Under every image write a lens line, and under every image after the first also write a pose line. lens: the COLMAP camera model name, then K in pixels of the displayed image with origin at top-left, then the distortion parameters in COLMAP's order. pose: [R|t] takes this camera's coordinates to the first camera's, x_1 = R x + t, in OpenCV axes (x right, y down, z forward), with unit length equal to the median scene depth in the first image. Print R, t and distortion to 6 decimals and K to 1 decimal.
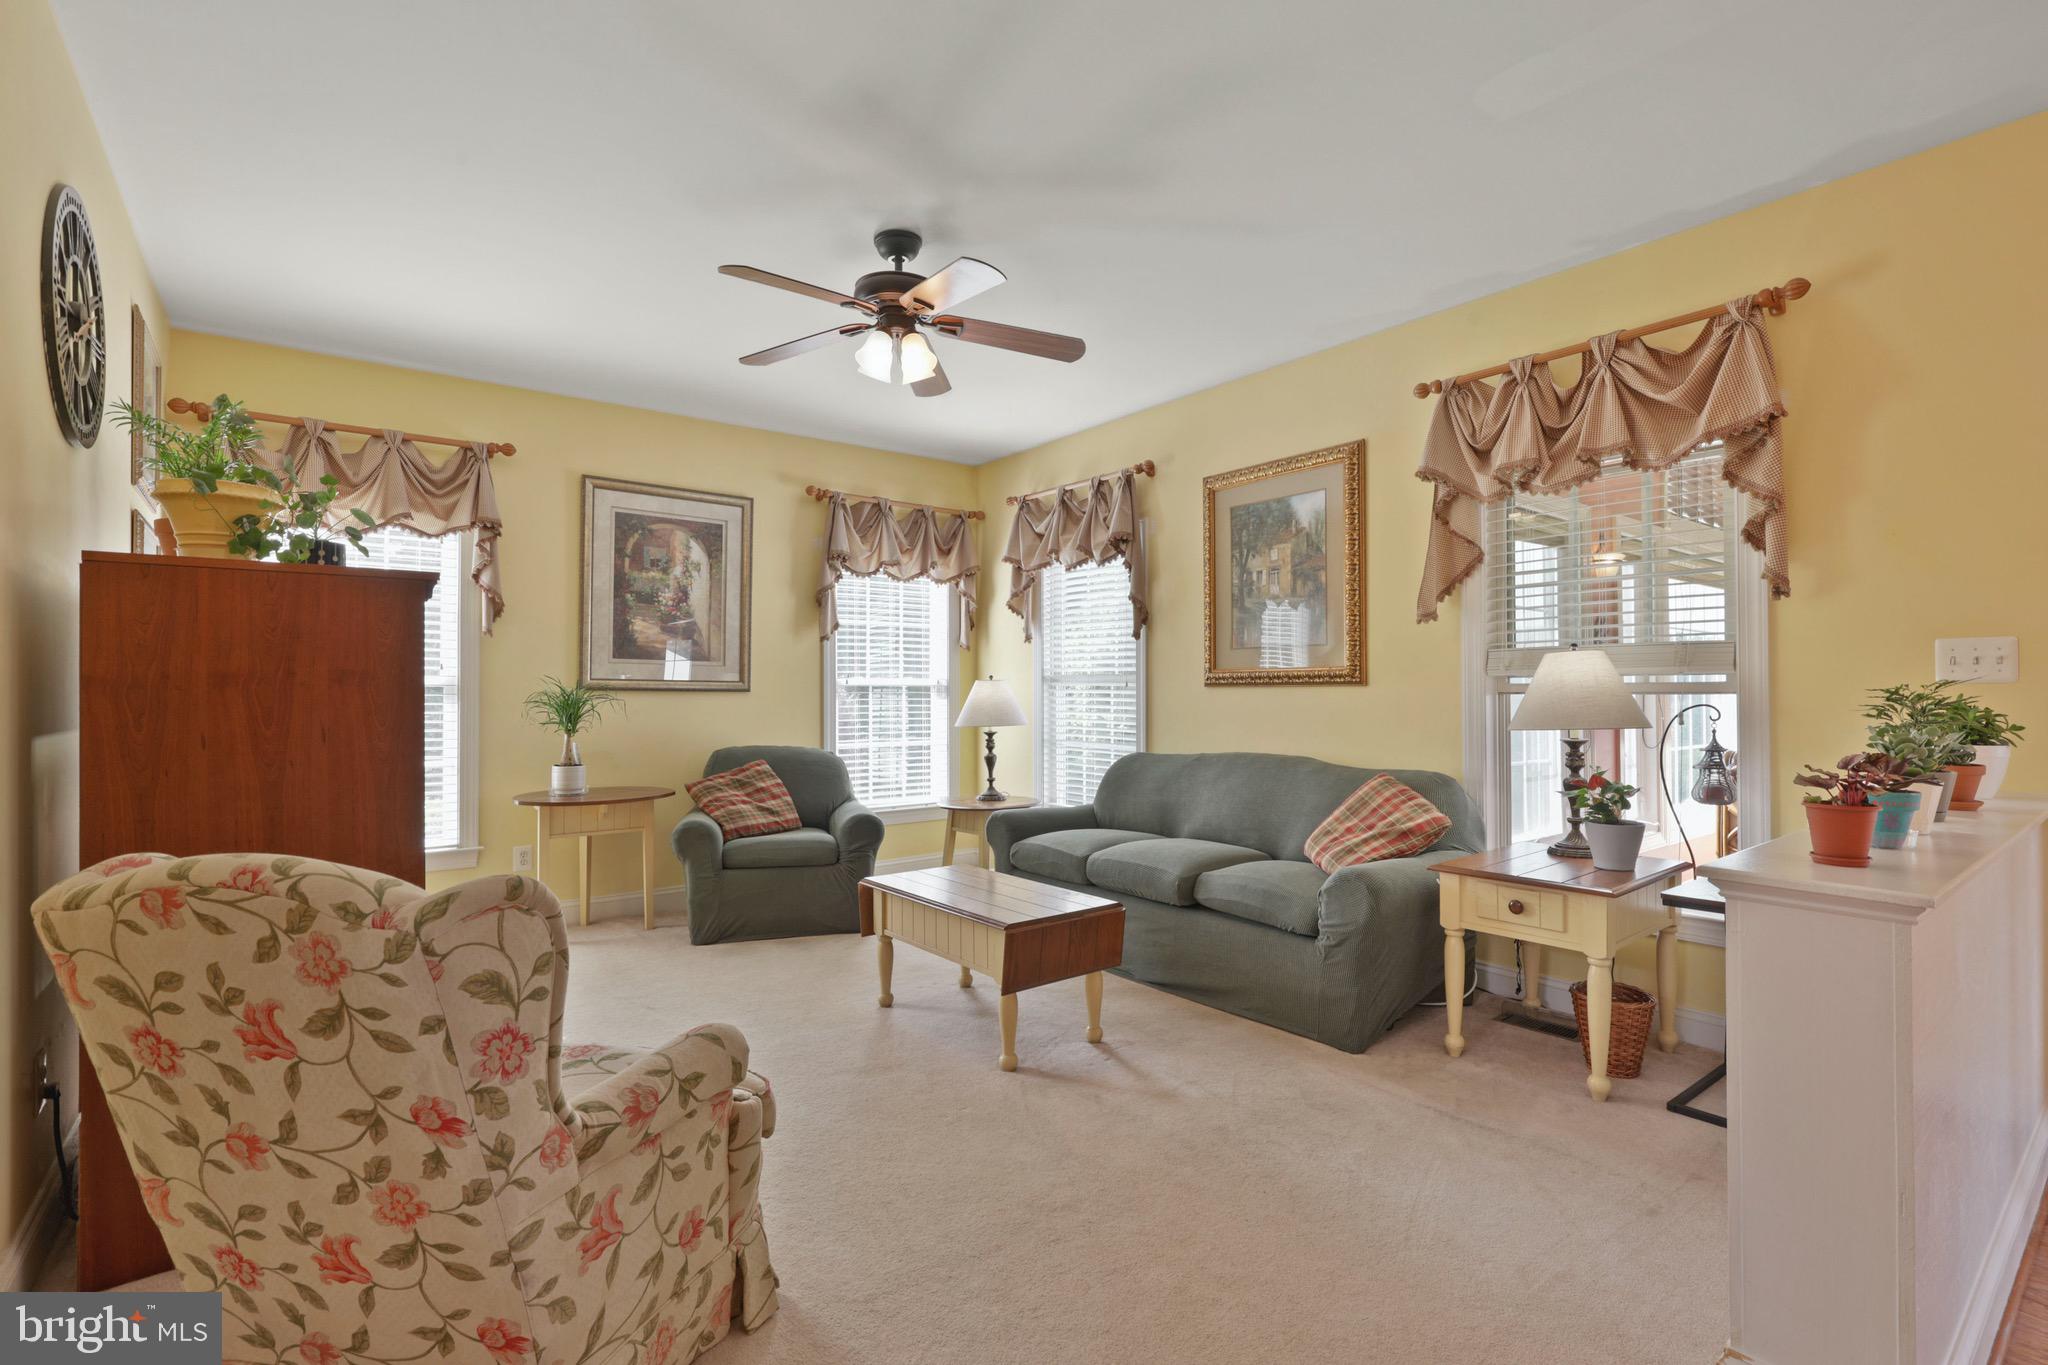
lens RADIAL K [[947.4, 0, 1029.6], [0, 947.4, 681.6], [0, 0, 1]] dist [-0.013628, 0.002912]
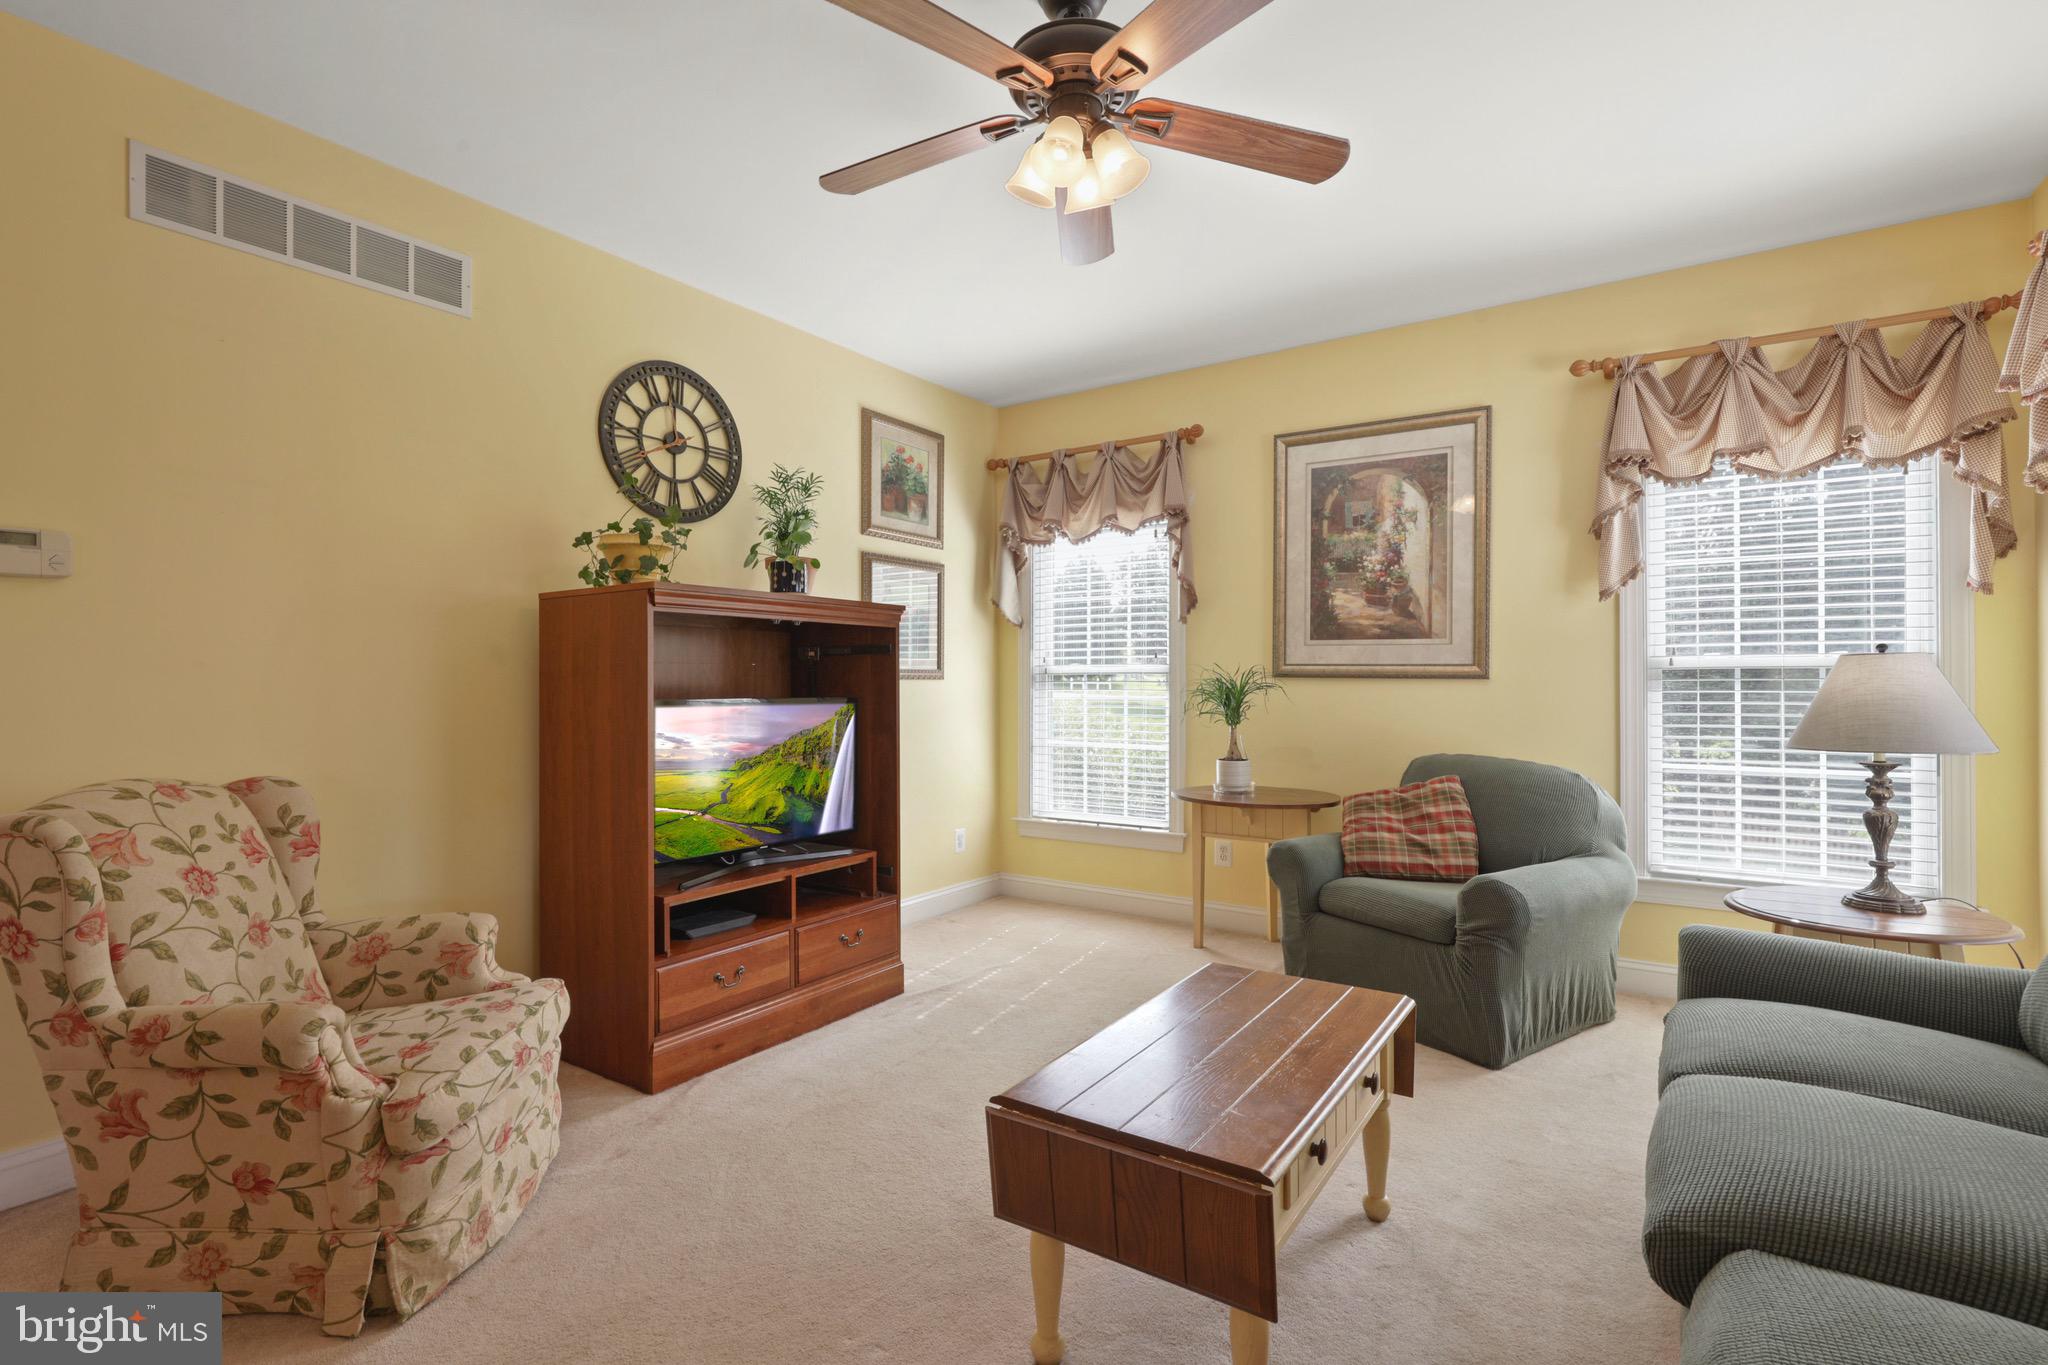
lens RADIAL K [[947.4, 0, 1018.1], [0, 947.4, 678.4], [0, 0, 1]] dist [-0.013628, 0.002912]
pose [[0.303737, -0.000223, -0.952756, 0.319538], [0.011824, 0.999924, 0.003535, 0.004288], [0.952682, -0.012339, 0.303717, 0.521203]]
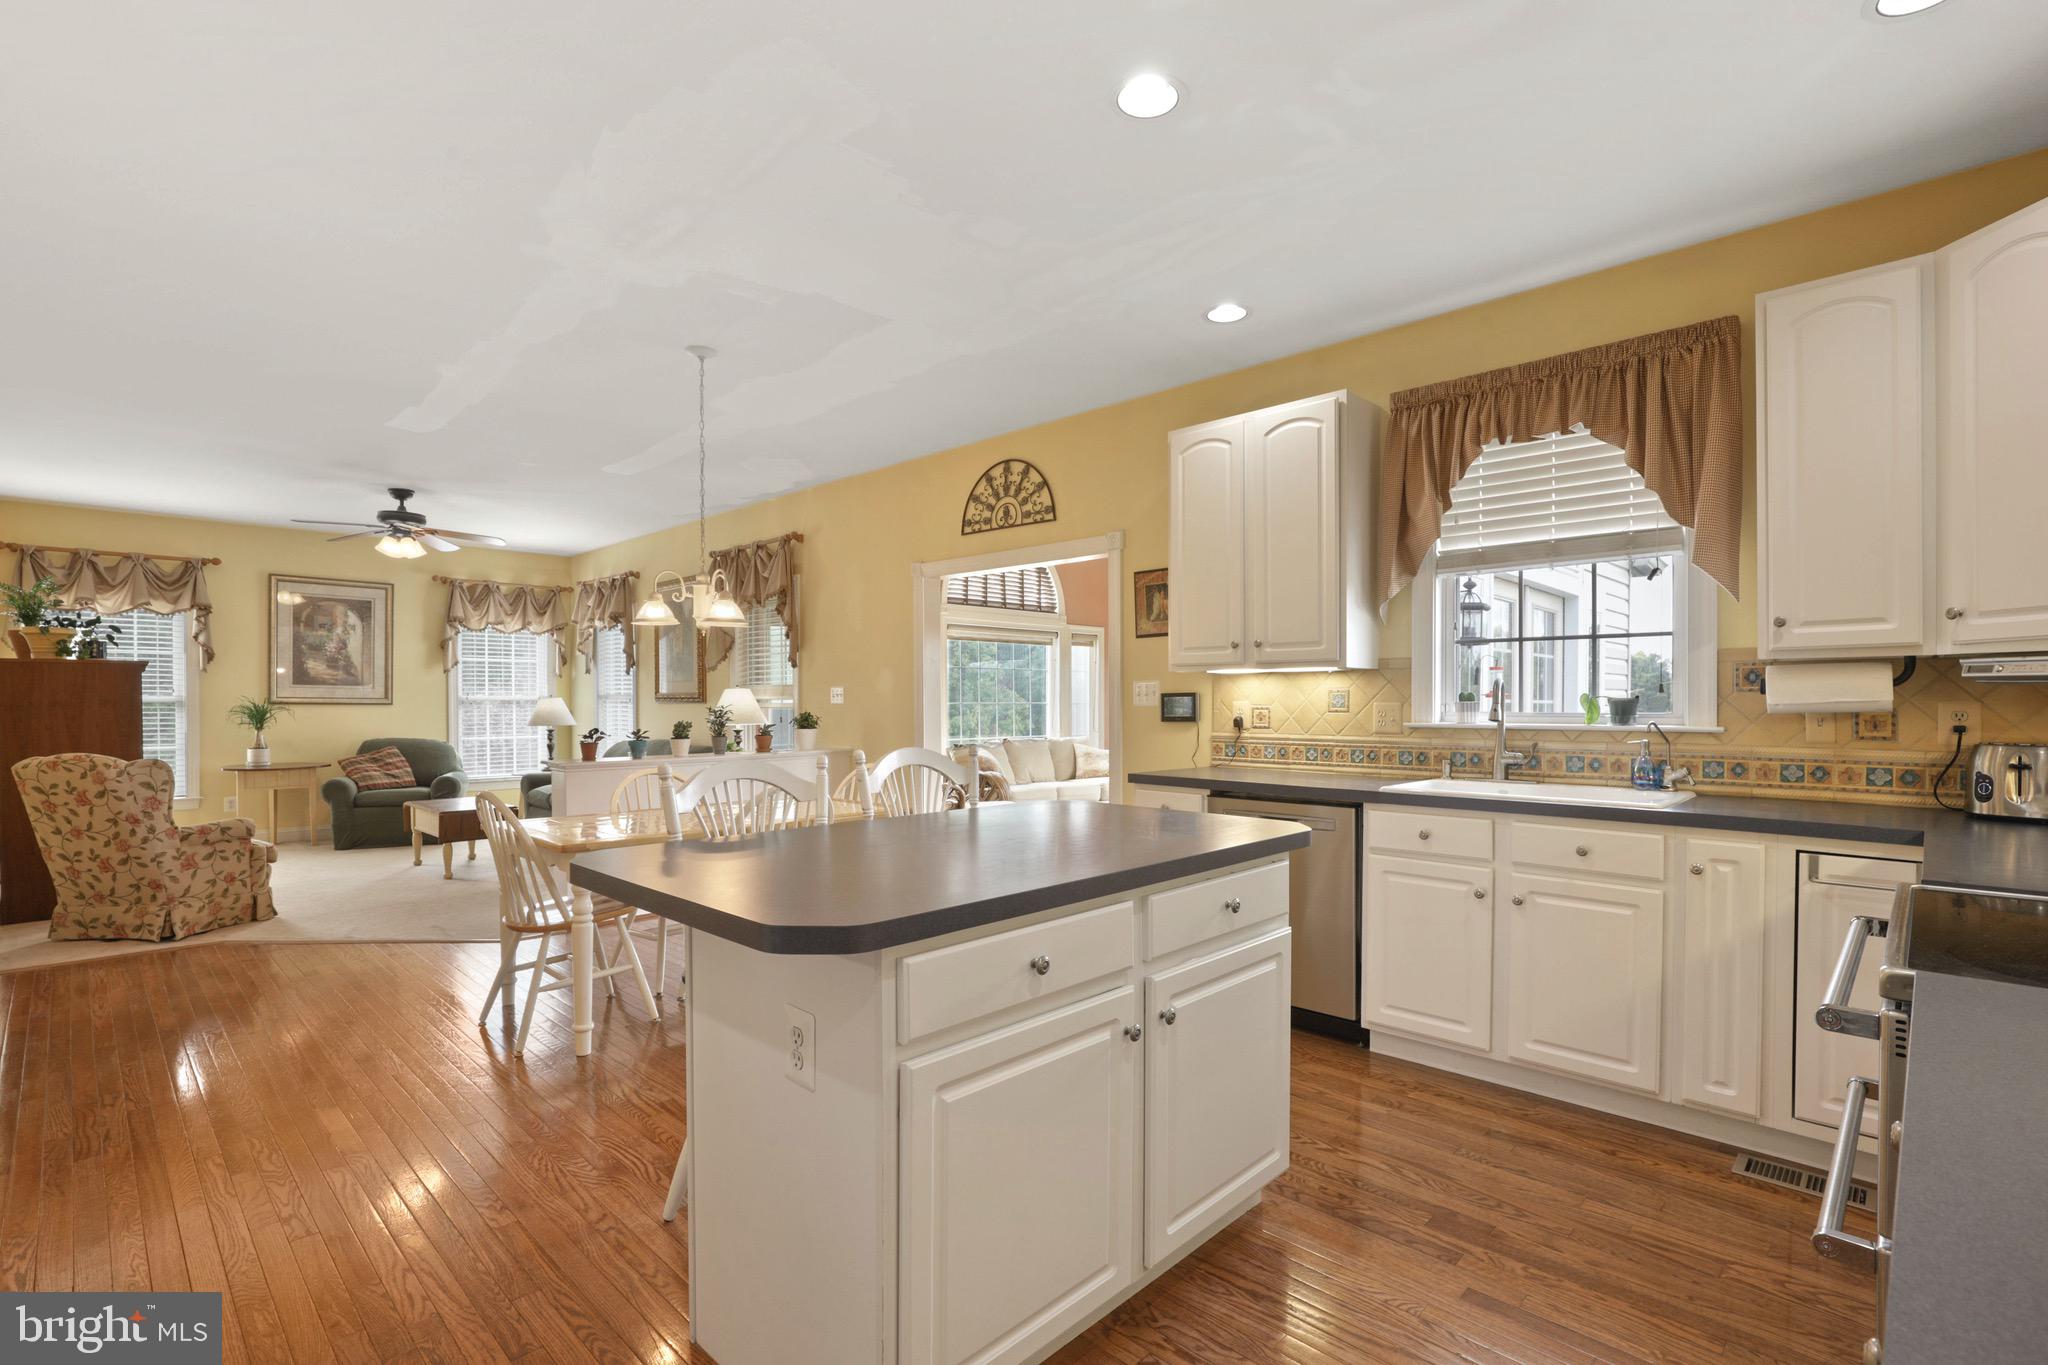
lens RADIAL K [[947.4, 0, 1036.4], [0, 947.4, 705.7], [0, 0, 1]] dist [-0.013628, 0.002912]
pose [[0.989050, -0.000249, 0.147580, 0.643521], [-0.002582, 0.999816, 0.018994, -0.024230], [-0.147558, -0.019167, 0.988868, -0.871853]]
